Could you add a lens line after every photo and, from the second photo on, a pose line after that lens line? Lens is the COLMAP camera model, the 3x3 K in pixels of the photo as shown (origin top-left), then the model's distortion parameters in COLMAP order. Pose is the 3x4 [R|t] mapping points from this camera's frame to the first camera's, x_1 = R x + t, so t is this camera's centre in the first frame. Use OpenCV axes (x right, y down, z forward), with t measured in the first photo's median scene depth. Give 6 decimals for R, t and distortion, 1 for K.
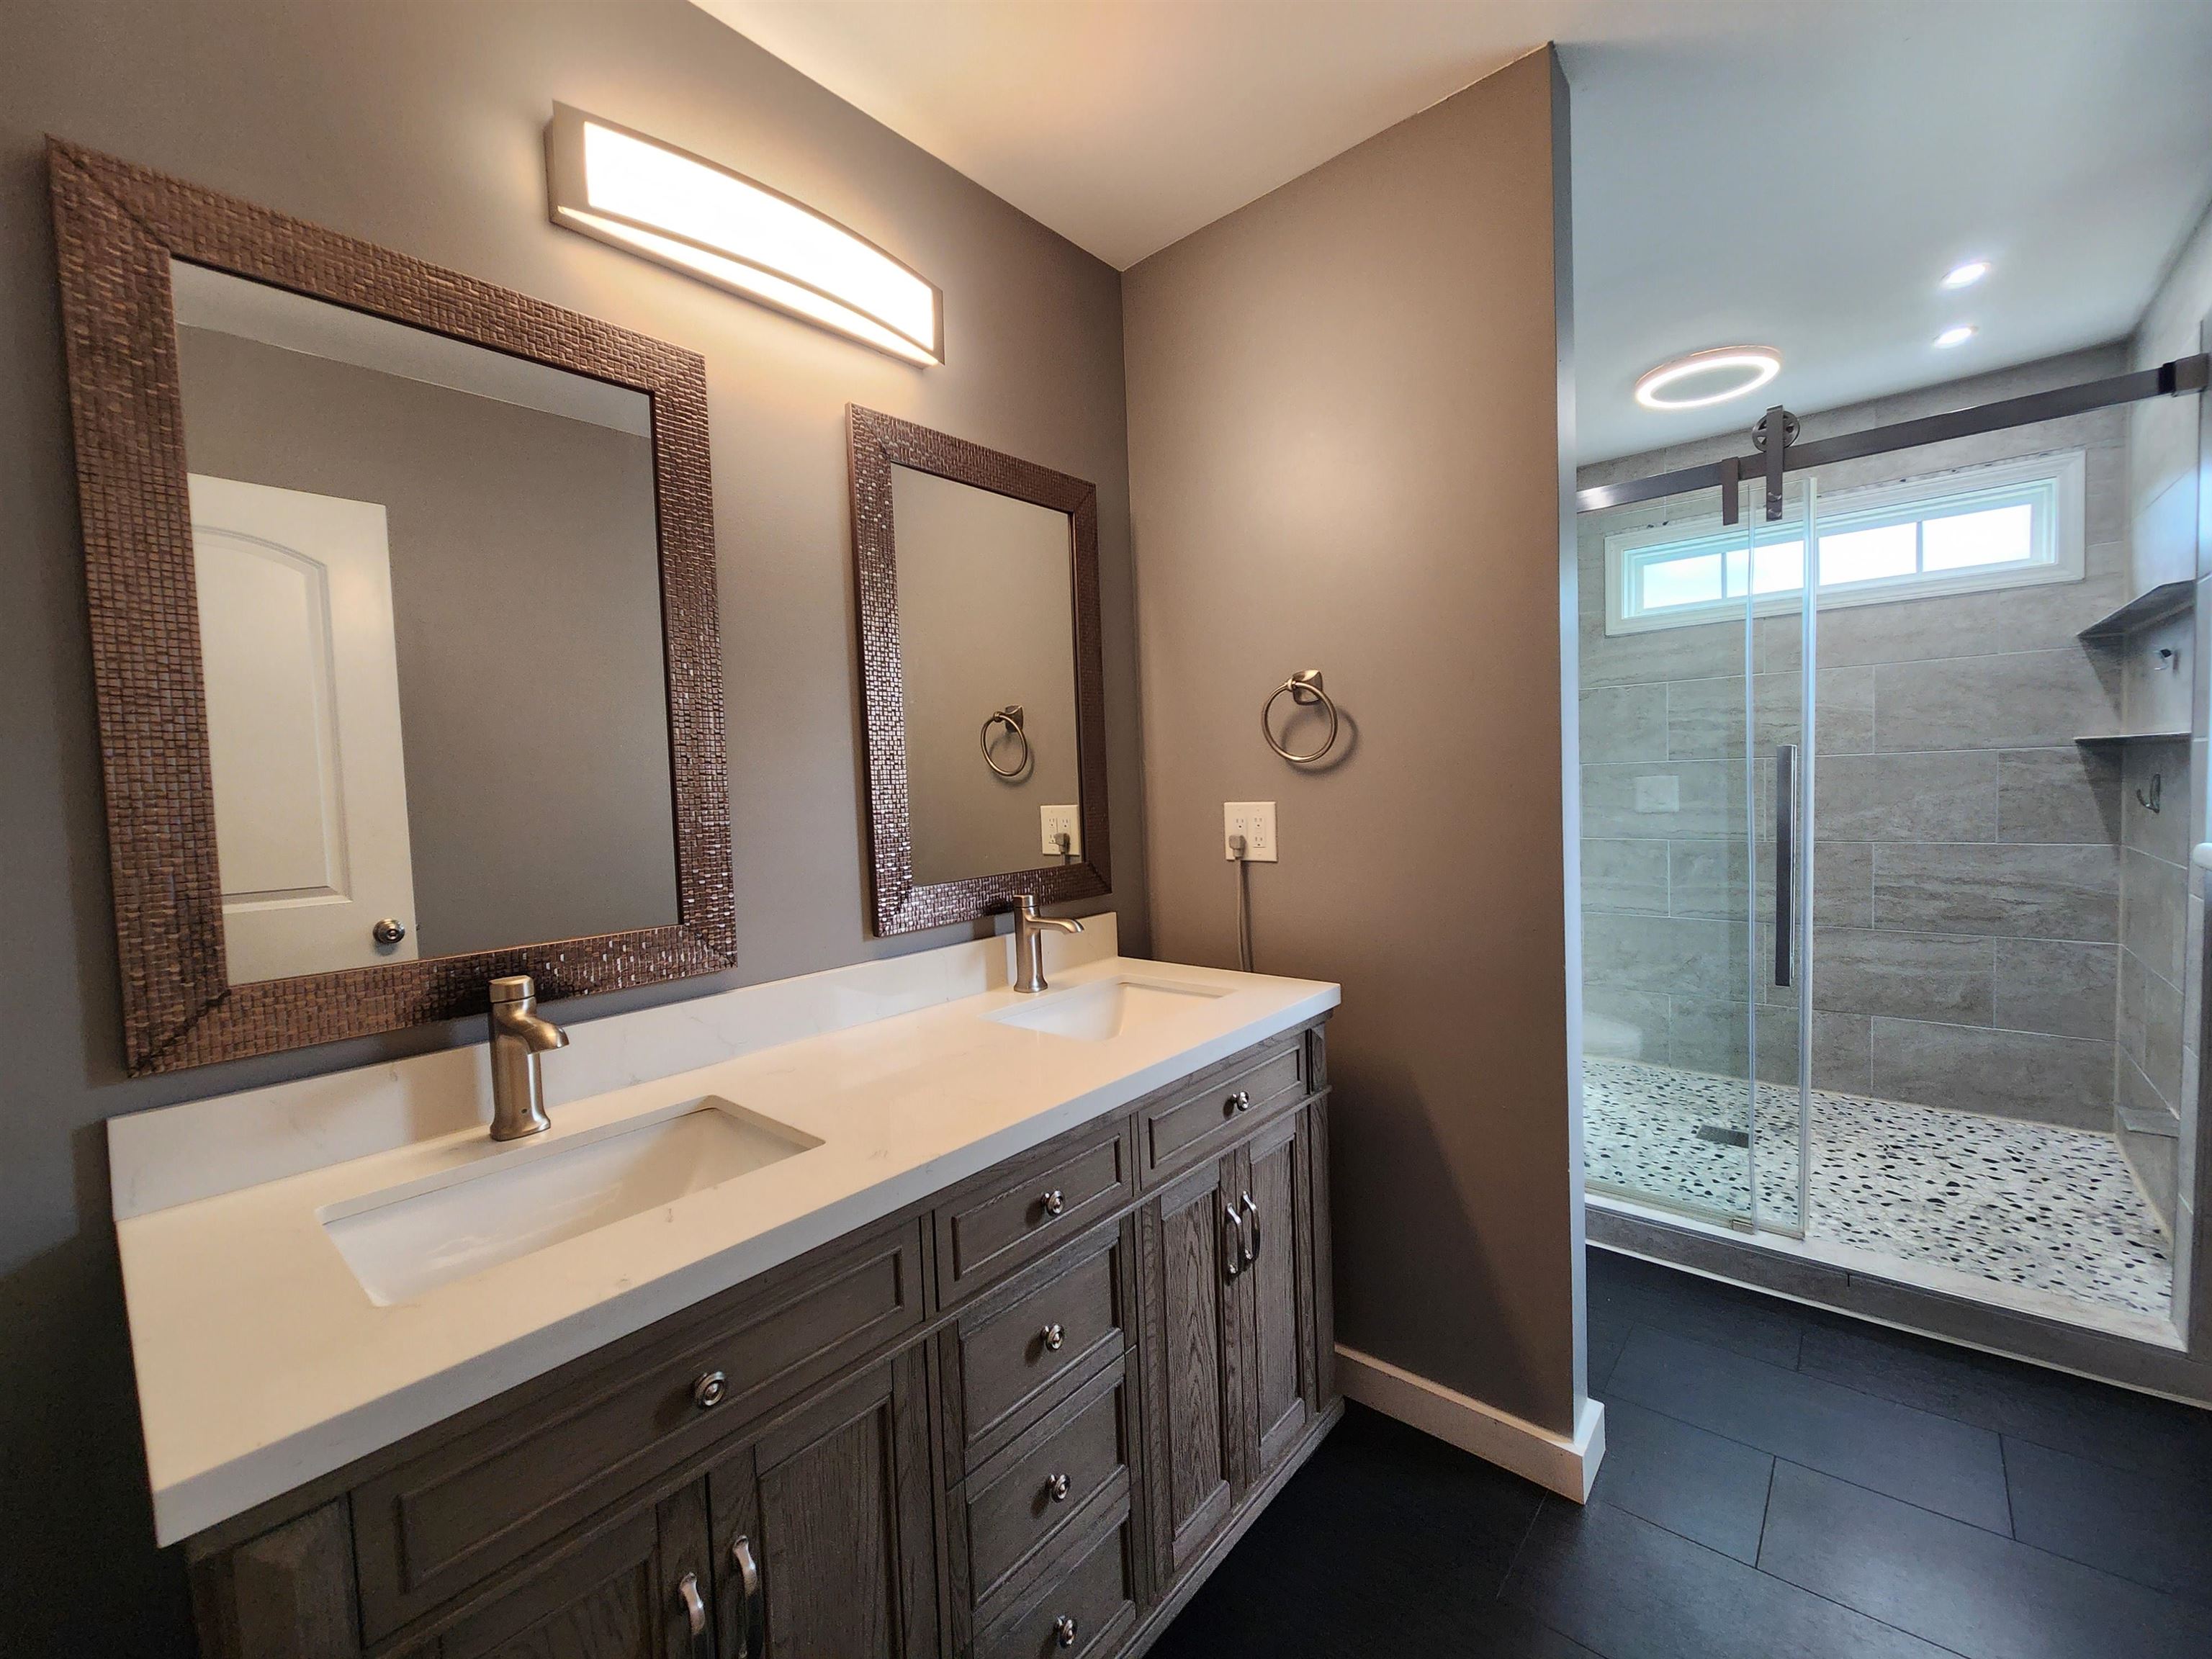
lens RADIAL K [[903.6, 0, 1106.0], [0, 903.6, 829.5], [0, 0, 1]] dist [-0.000907, -0.001195]
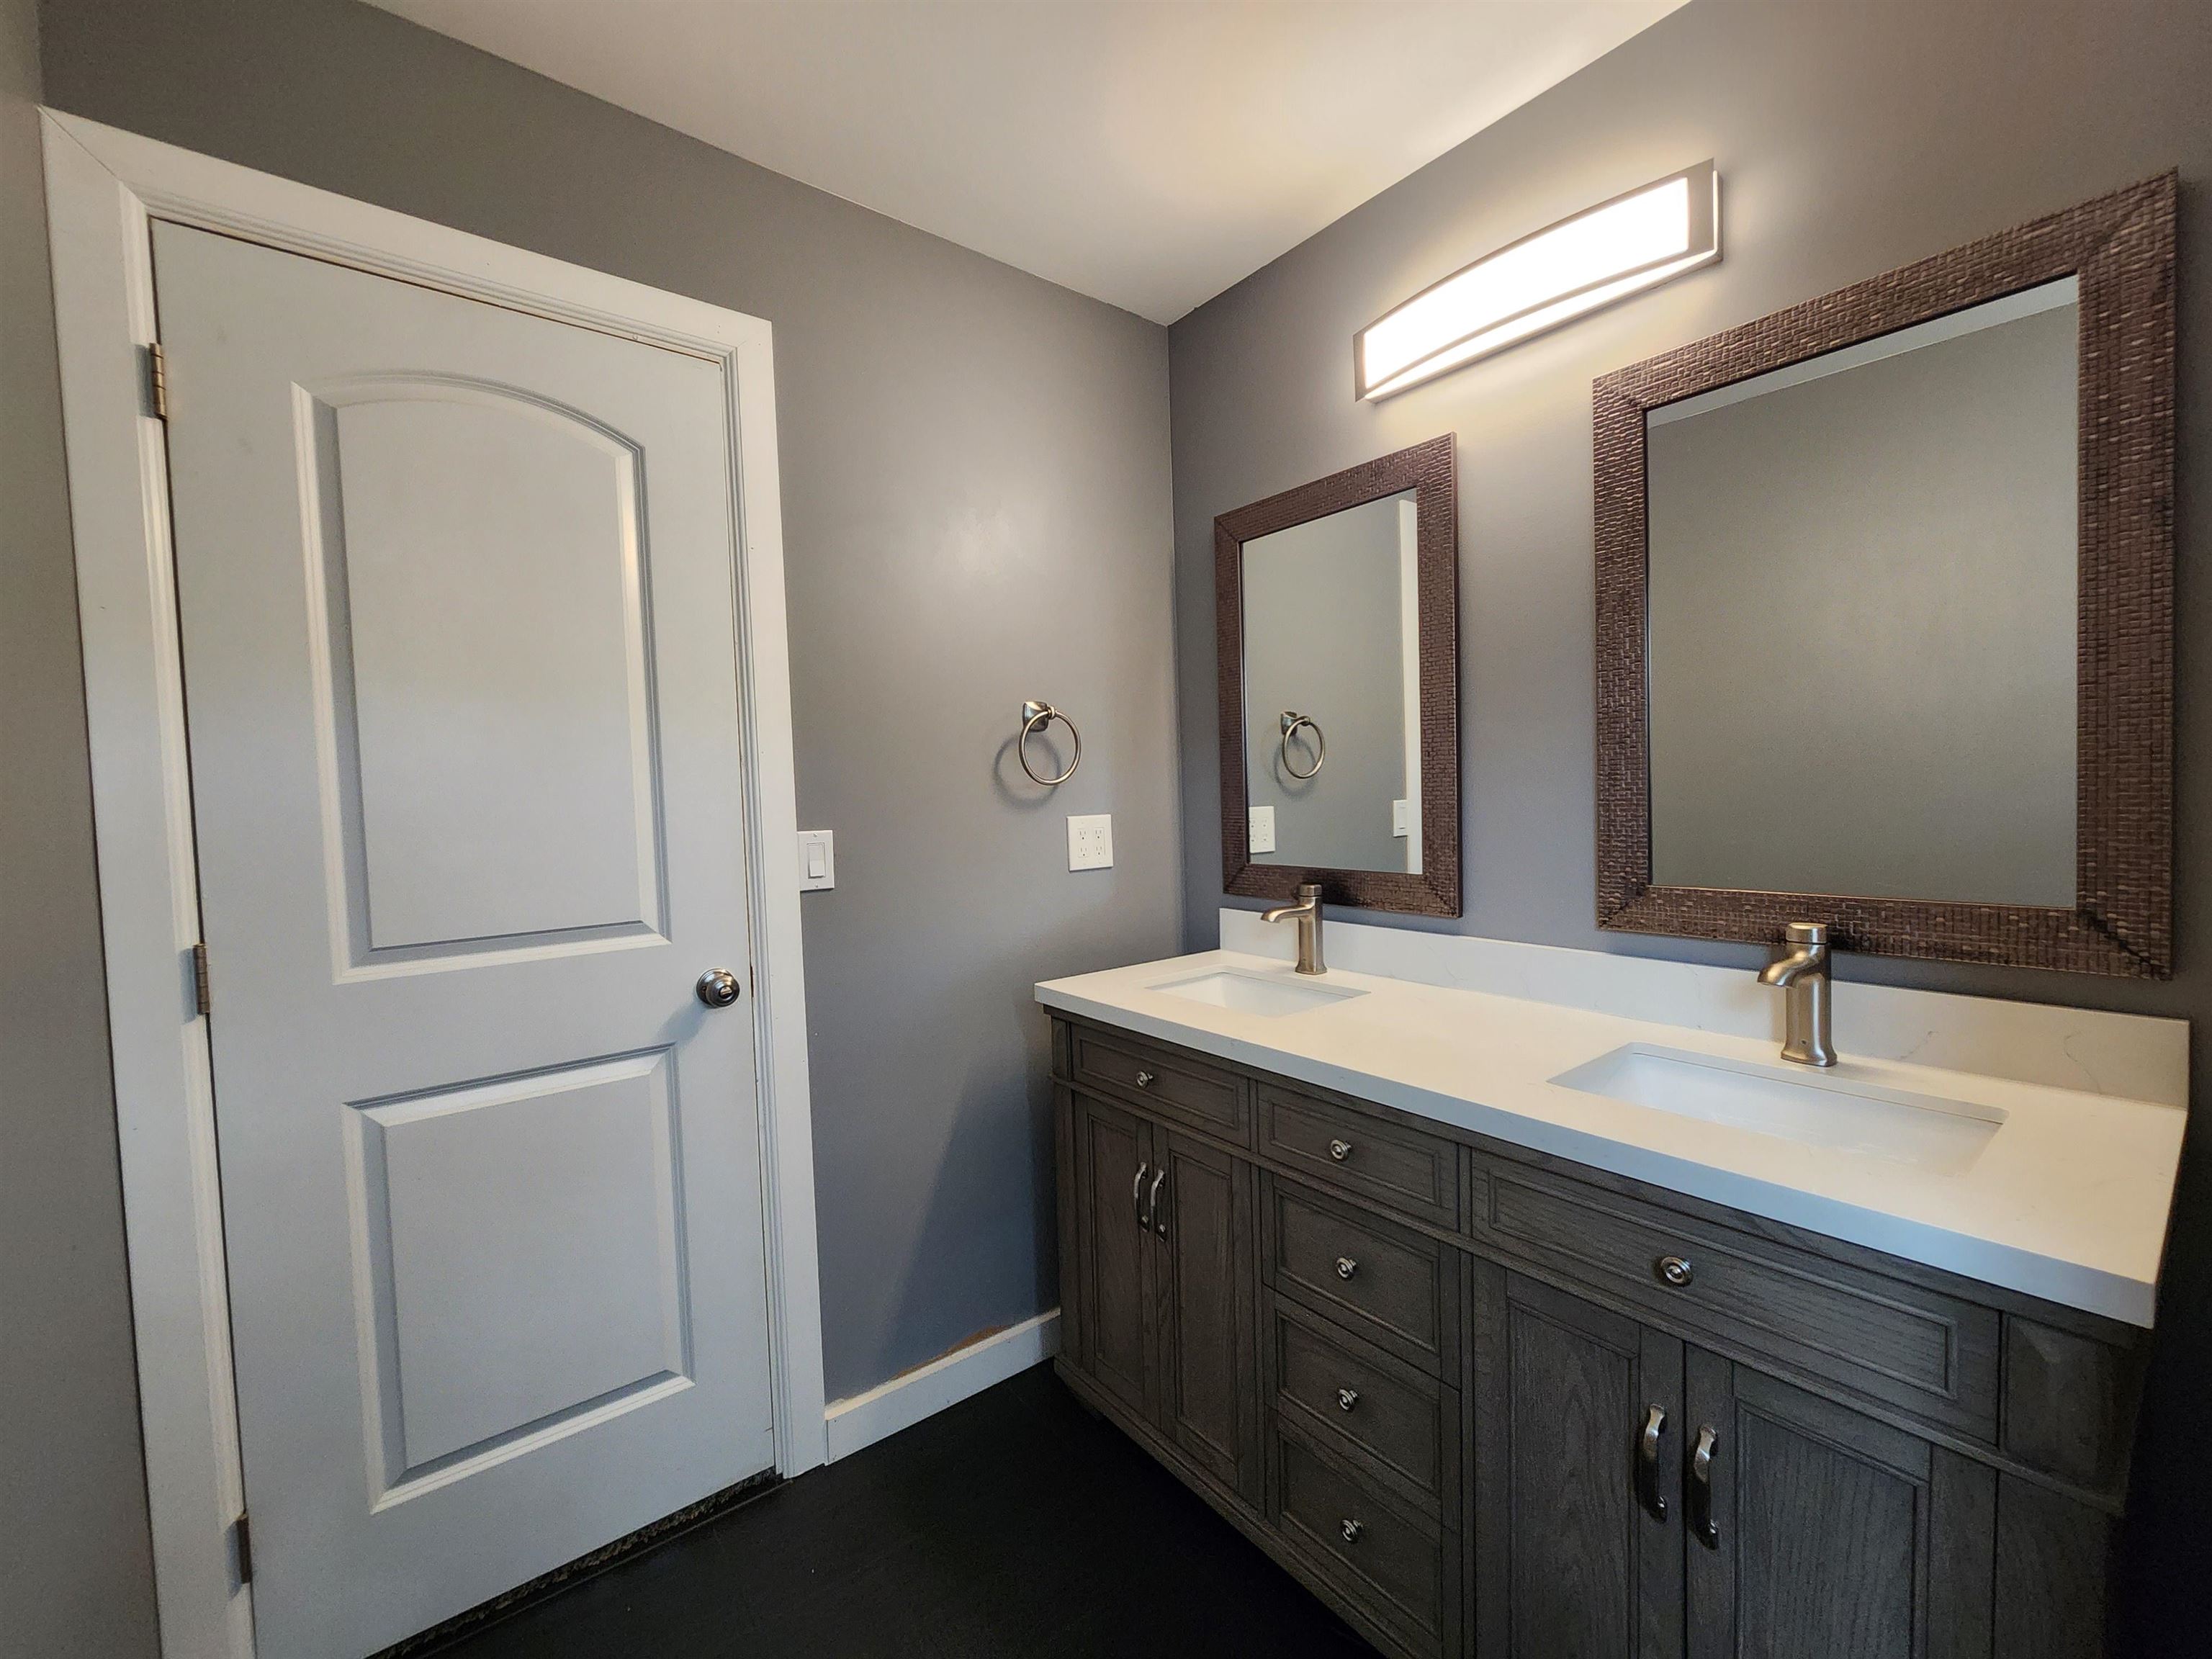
lens RADIAL K [[903.6, 0, 1106.0], [0, 903.6, 829.5], [0, 0, 1]] dist [-0.000907, -0.001195]
pose [[-0.197664, 0.083300, -0.976724, 0.921179], [-0.017475, 0.995925, 0.088474, -0.072997], [0.980114, 0.034557, -0.195402, 0.778671]]
